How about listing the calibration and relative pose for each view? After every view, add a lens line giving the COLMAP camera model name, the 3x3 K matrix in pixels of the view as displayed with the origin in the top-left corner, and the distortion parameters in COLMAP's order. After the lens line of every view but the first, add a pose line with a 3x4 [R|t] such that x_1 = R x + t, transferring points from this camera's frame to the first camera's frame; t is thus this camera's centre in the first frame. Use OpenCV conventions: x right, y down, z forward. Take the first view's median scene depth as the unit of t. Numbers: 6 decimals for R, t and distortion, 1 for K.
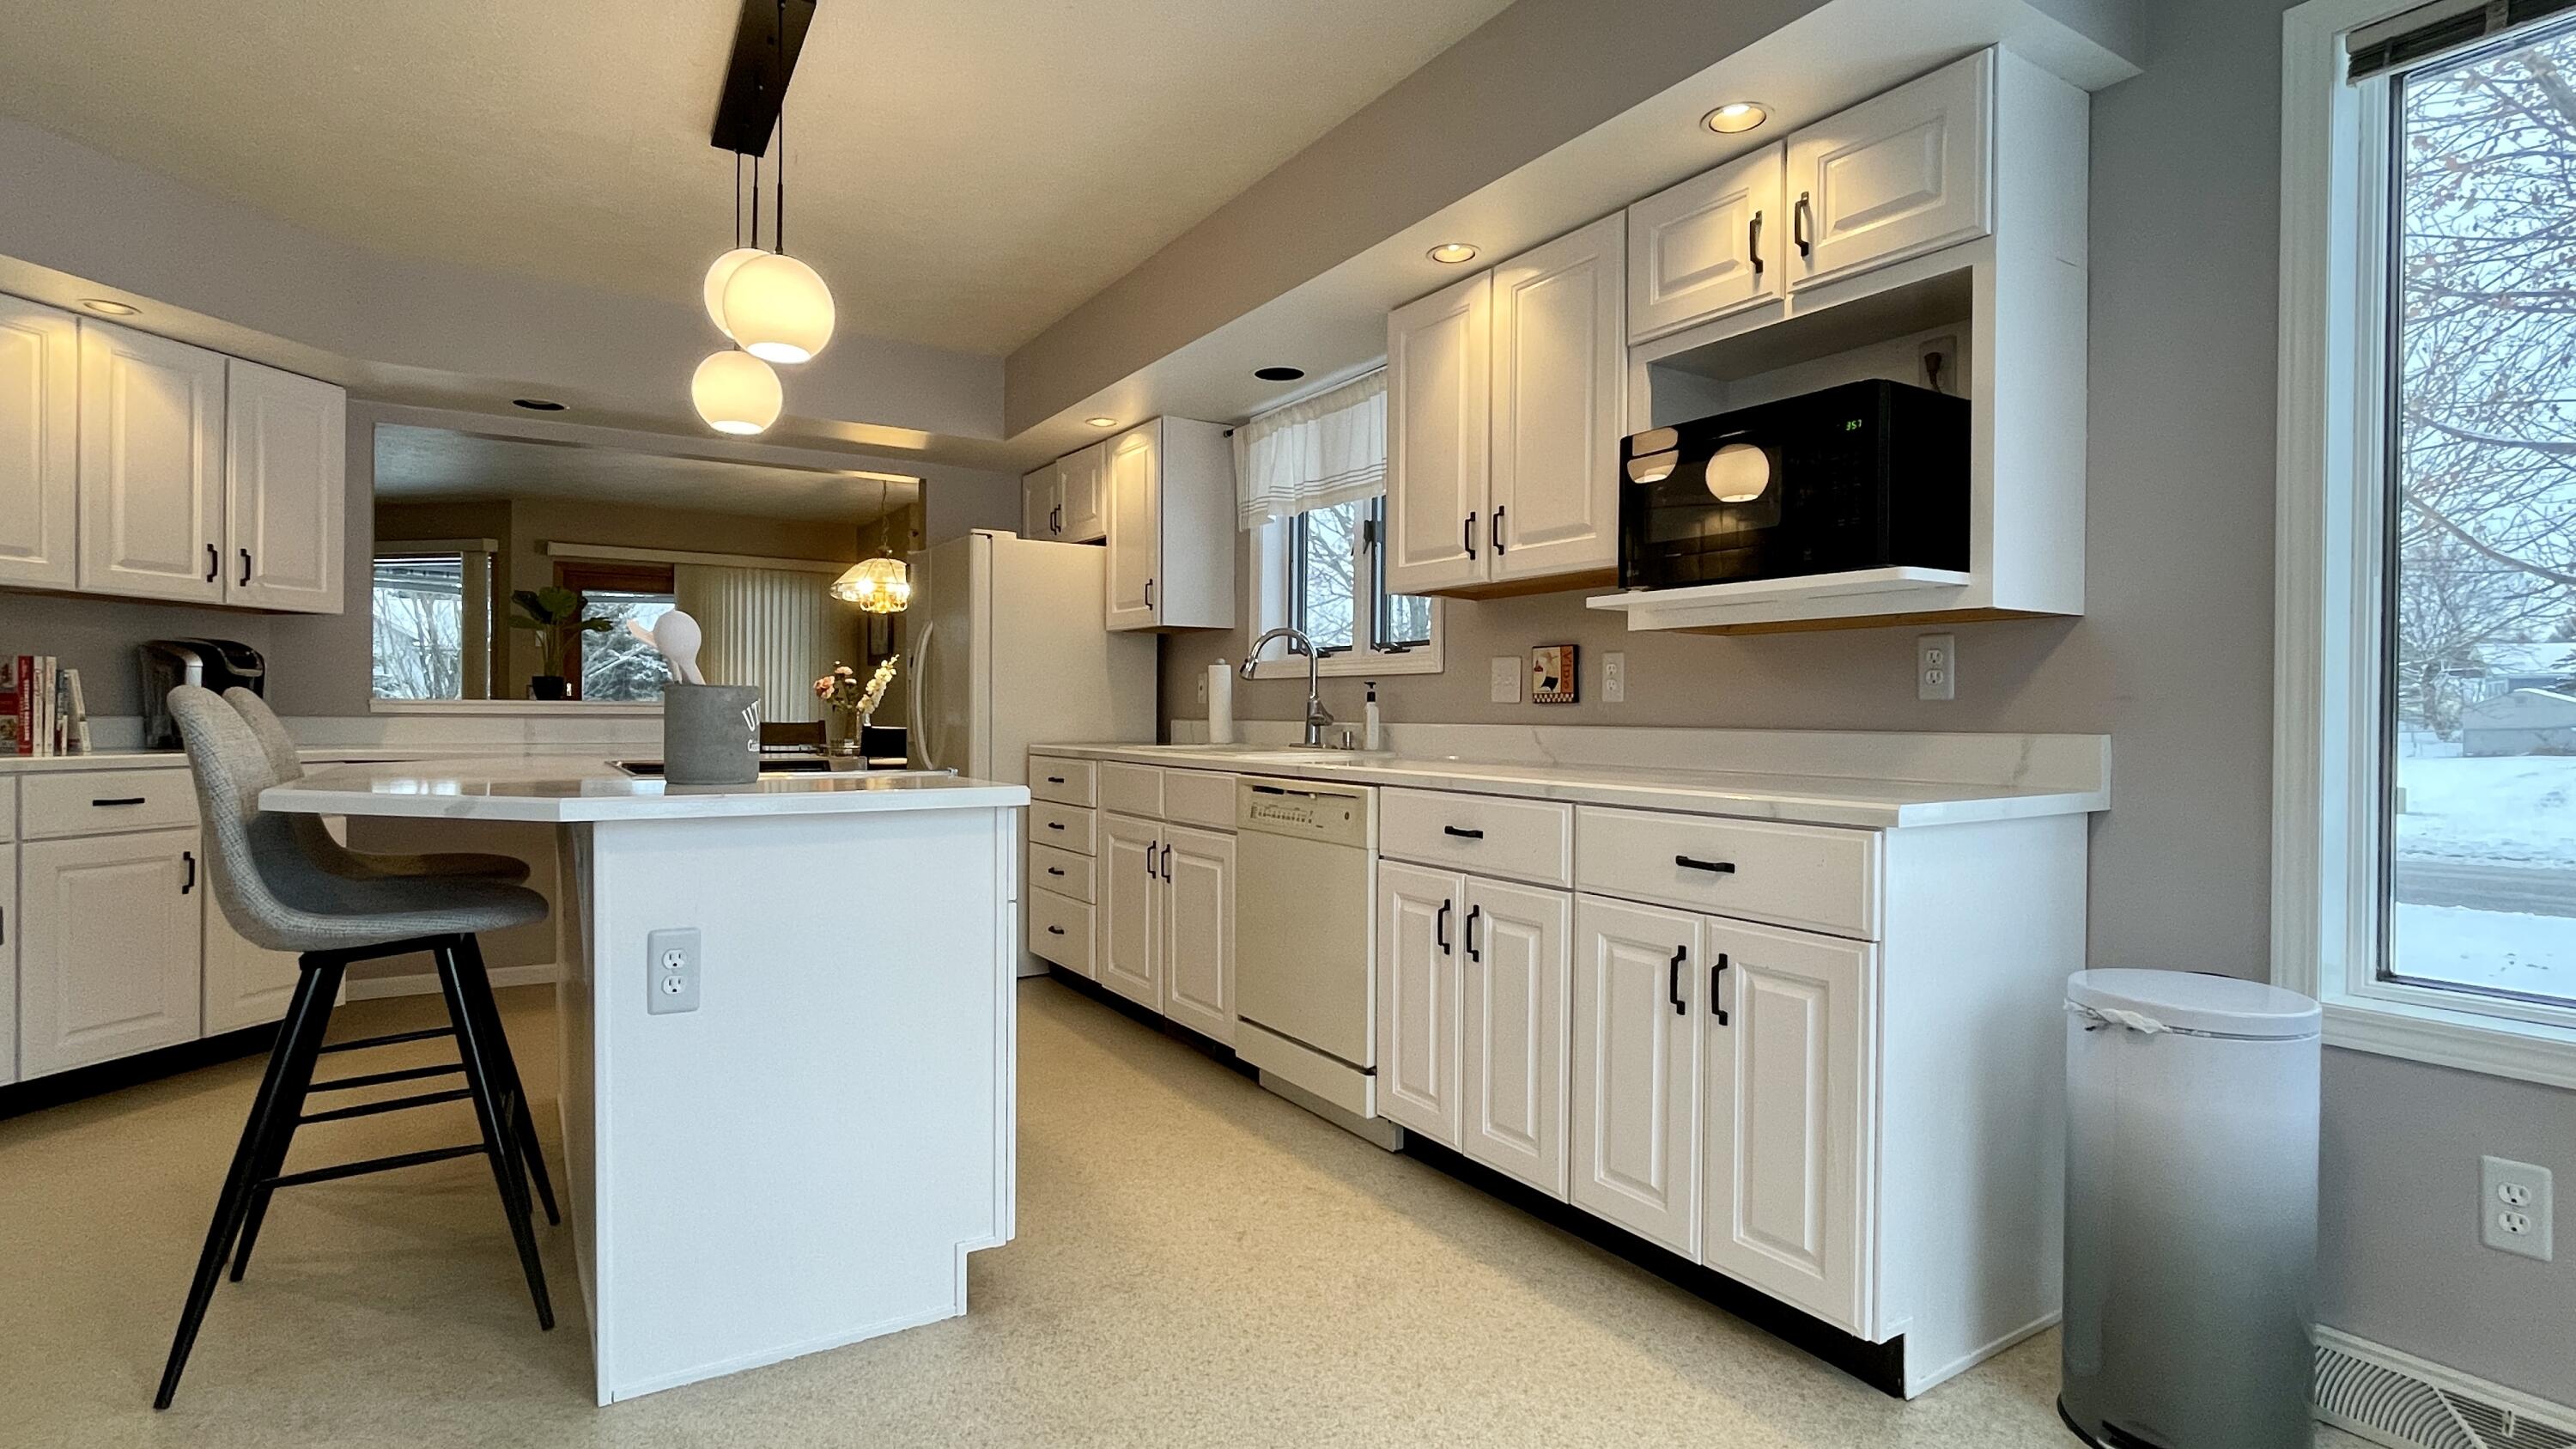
lens RADIAL K [[1222.4, 0, 1271.6], [0, 1222.4, 721.0], [0, 0, 1]] dist [-0.000728, 0.001813]
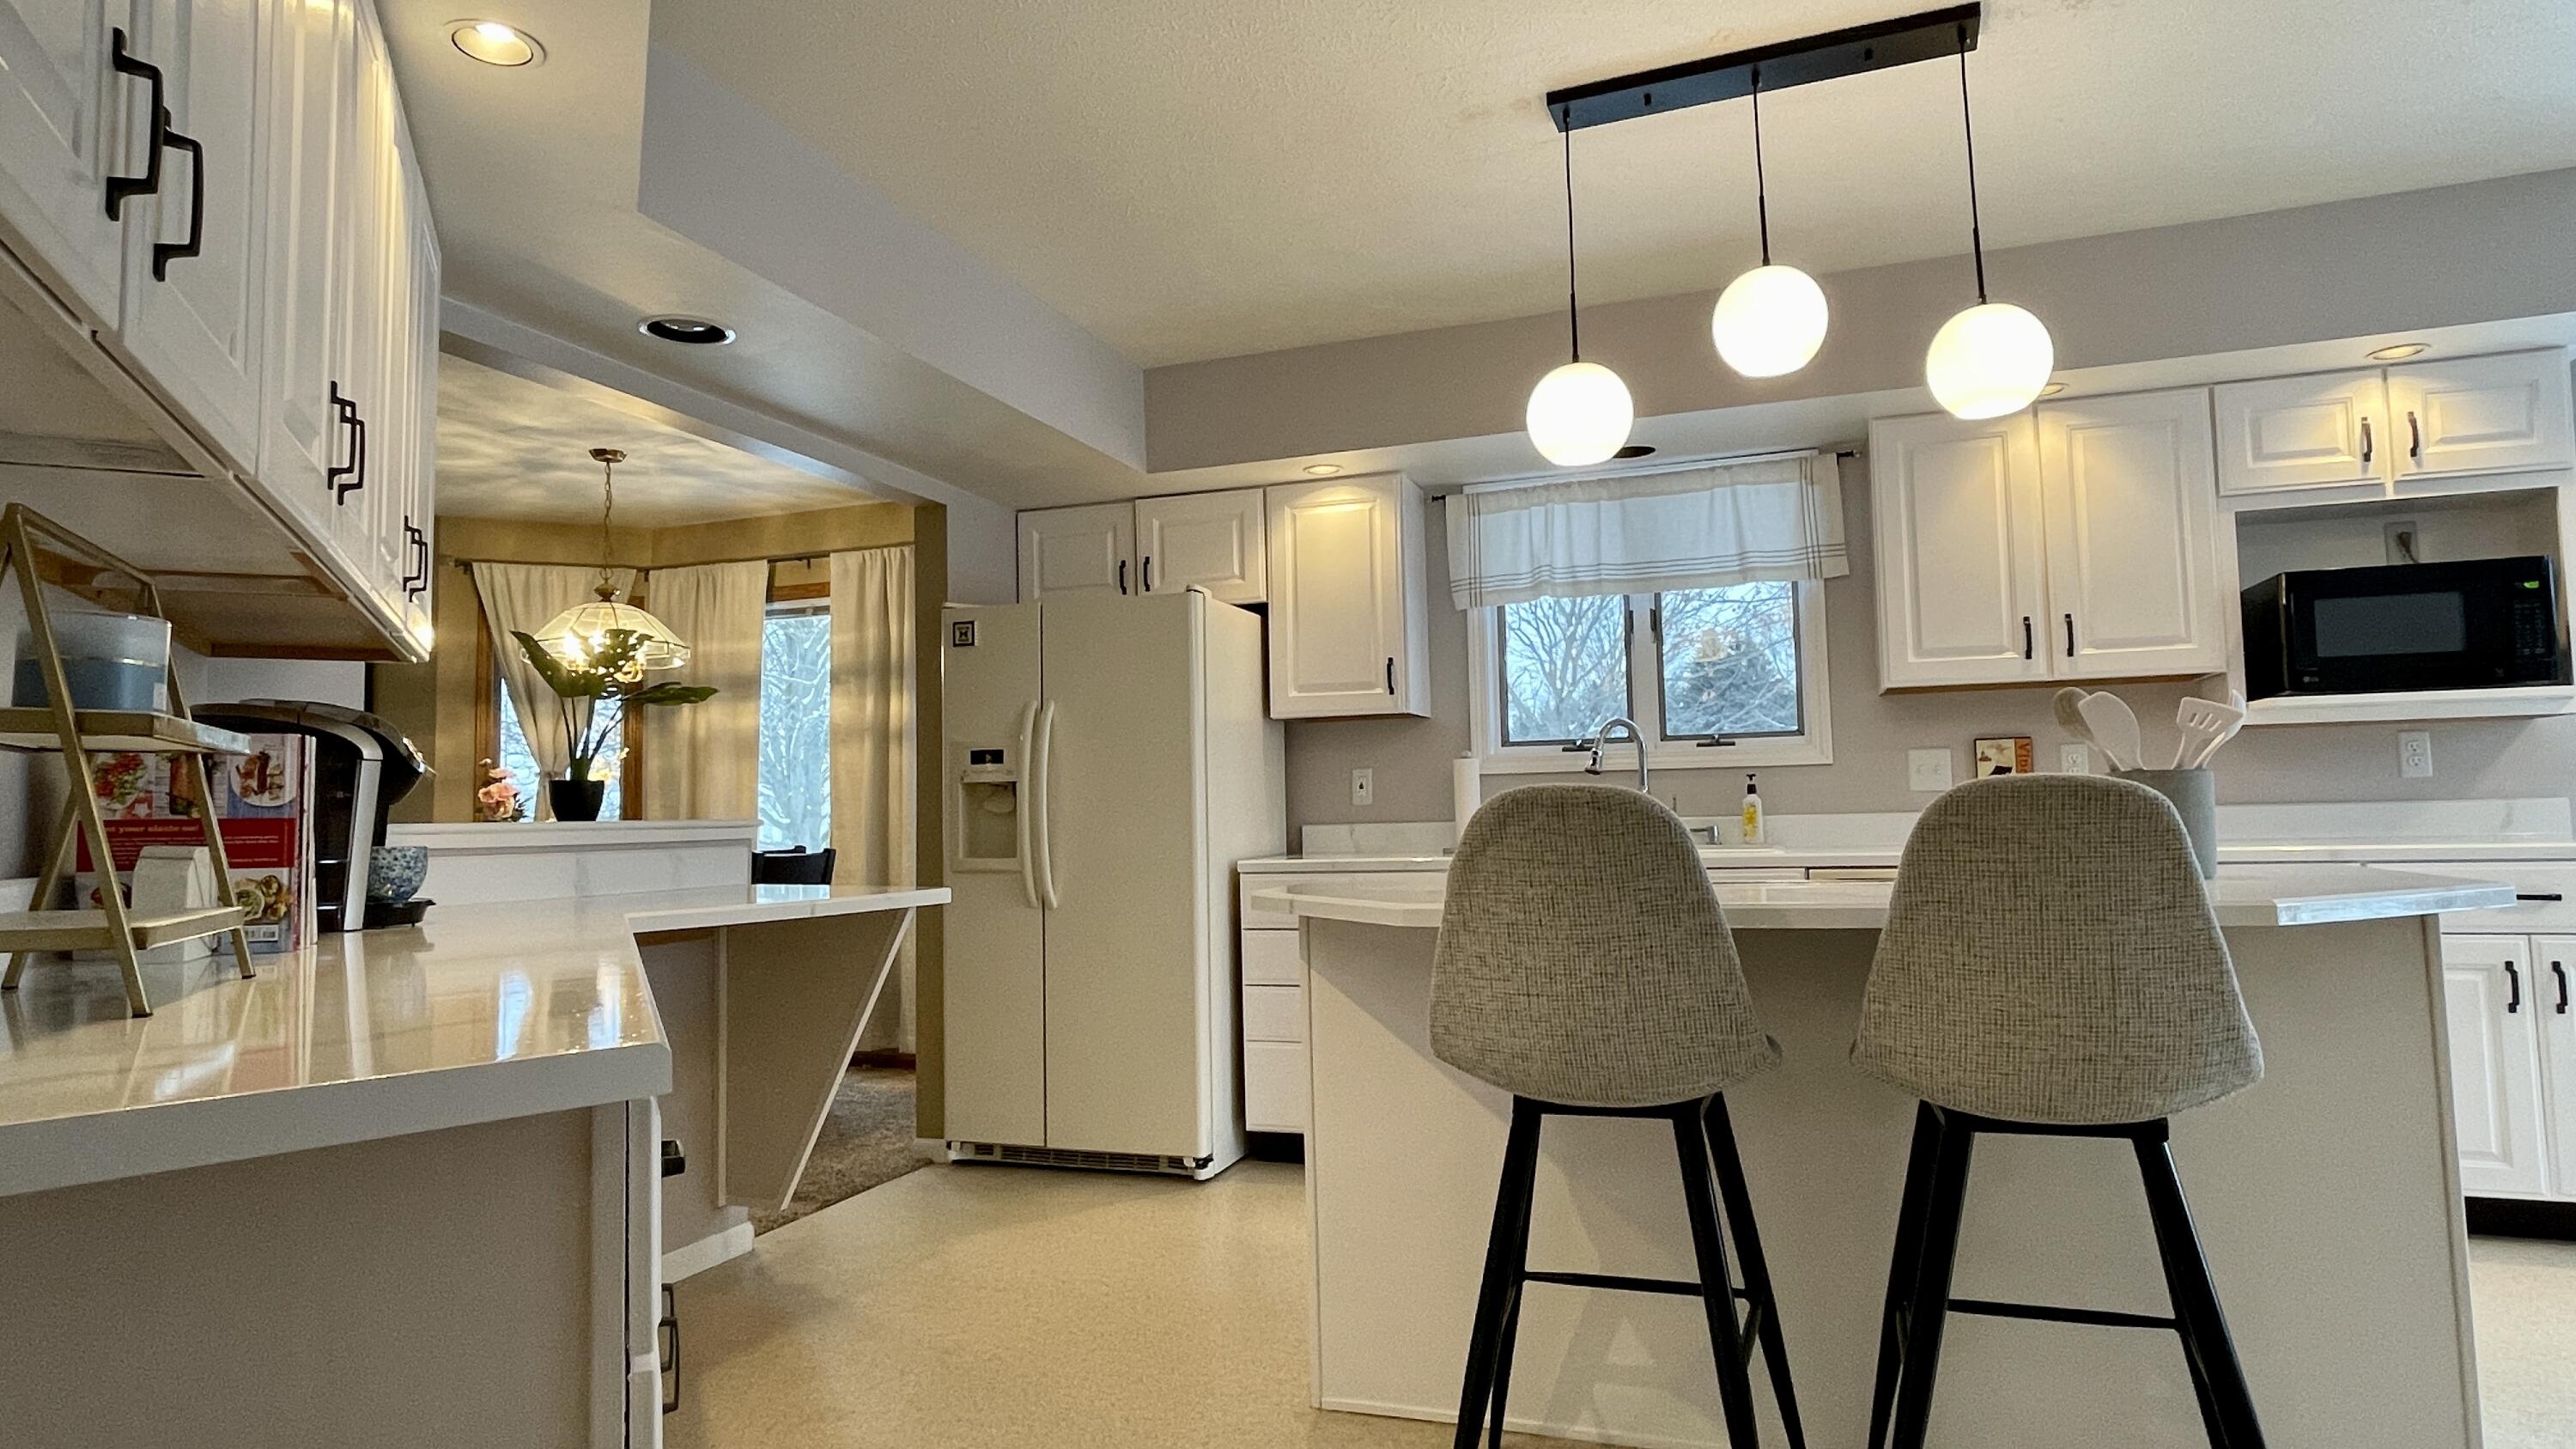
lens RADIAL K [[1458.1, 0, 1283.0], [0, 1458.1, 713.6], [0, 0, 1]] dist [-0.003478, 0.005480]
pose [[0.792342, 0.016850, 0.609845, -1.096195], [0.033546, 0.996903, -0.071129, -0.011050], [-0.609155, 0.076816, 0.789323, 0.345803]]
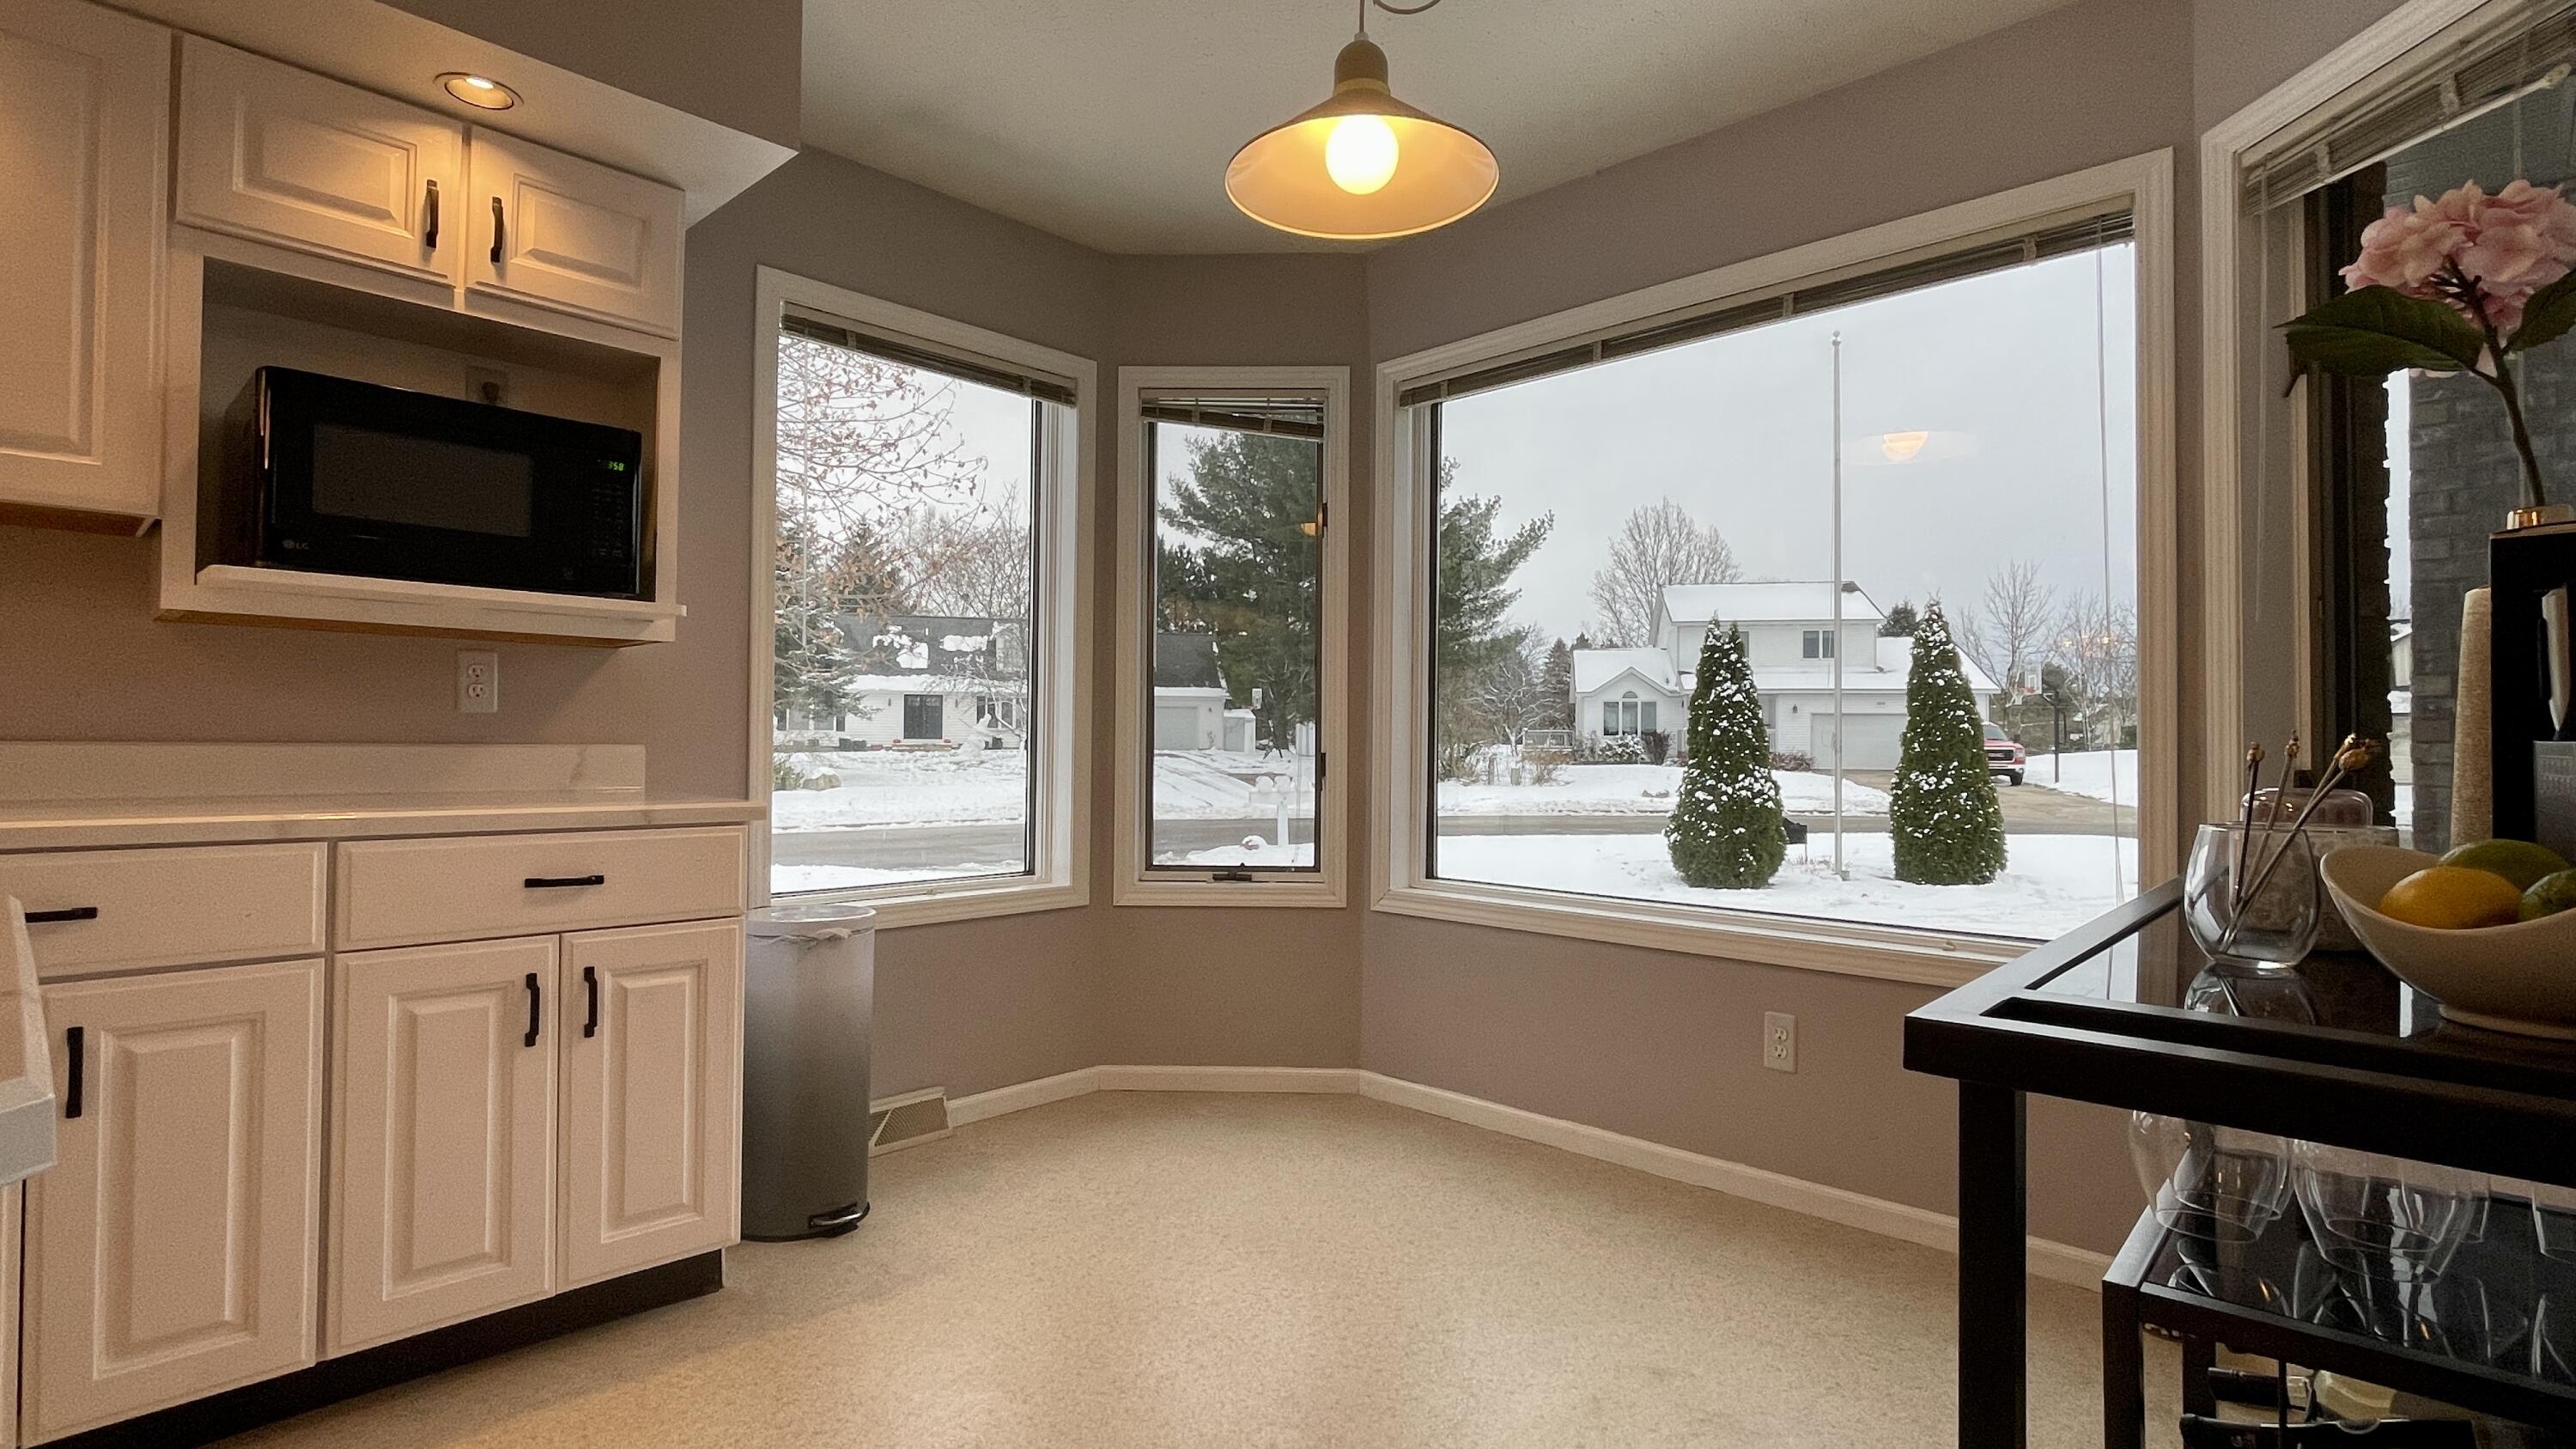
lens RADIAL K [[1222.4, 0, 1263.2], [0, 1222.4, 726.9], [0, 0, 1]] dist [-0.000728, 0.001813]
pose [[-0.223624, 0.002823, 0.974671, -0.457623], [-0.006184, 0.999972, -0.004315, -0.003755], [-0.974656, -0.006993, -0.223600, 0.425890]]
